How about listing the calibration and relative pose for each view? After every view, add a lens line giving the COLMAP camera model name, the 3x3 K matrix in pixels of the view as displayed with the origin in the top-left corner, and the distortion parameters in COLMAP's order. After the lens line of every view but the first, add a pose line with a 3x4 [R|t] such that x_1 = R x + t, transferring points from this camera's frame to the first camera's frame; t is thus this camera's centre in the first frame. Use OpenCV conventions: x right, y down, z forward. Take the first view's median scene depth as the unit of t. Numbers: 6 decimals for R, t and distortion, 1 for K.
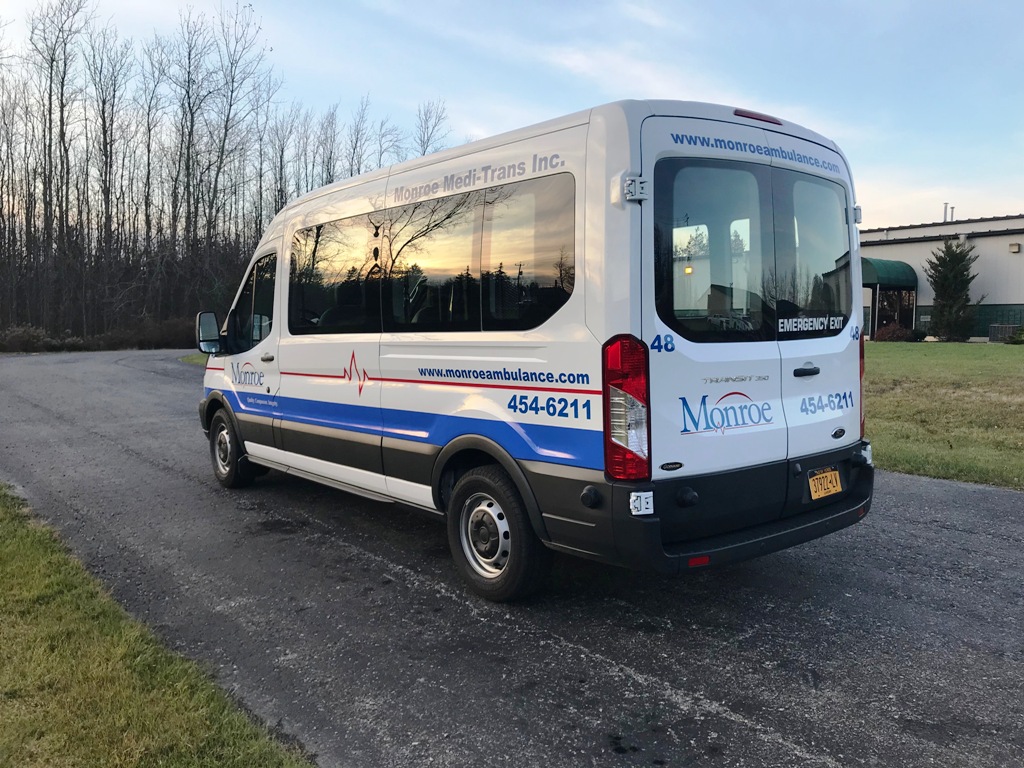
lens RADIAL K [[842.3, 0, 508.6], [0, 842.3, 384.1], [0, 0, 1]] dist [0.047233, -0.065697]
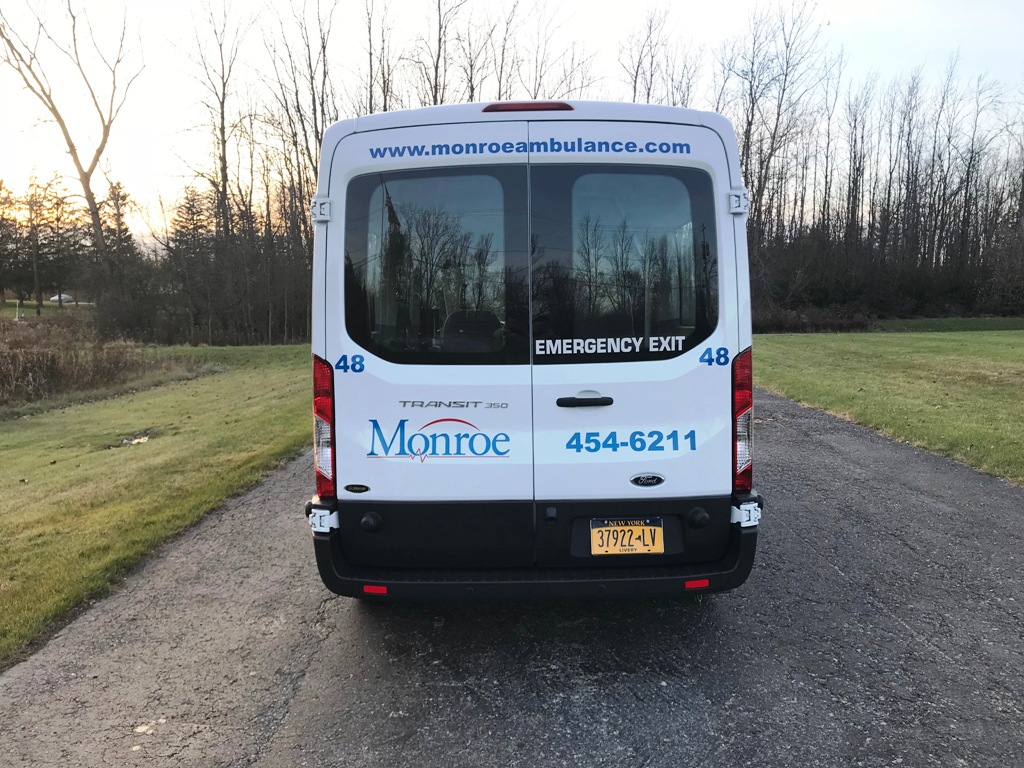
lens RADIAL K [[842.3, 0, 508.6], [0, 842.3, 384.1], [0, 0, 1]] dist [0.047233, -0.065697]
pose [[0.775544, 0.058157, -0.628609, 0.882233], [-0.045800, 0.998307, 0.035855, -0.063345], [0.629630, 0.000983, 0.776894, 0.322254]]
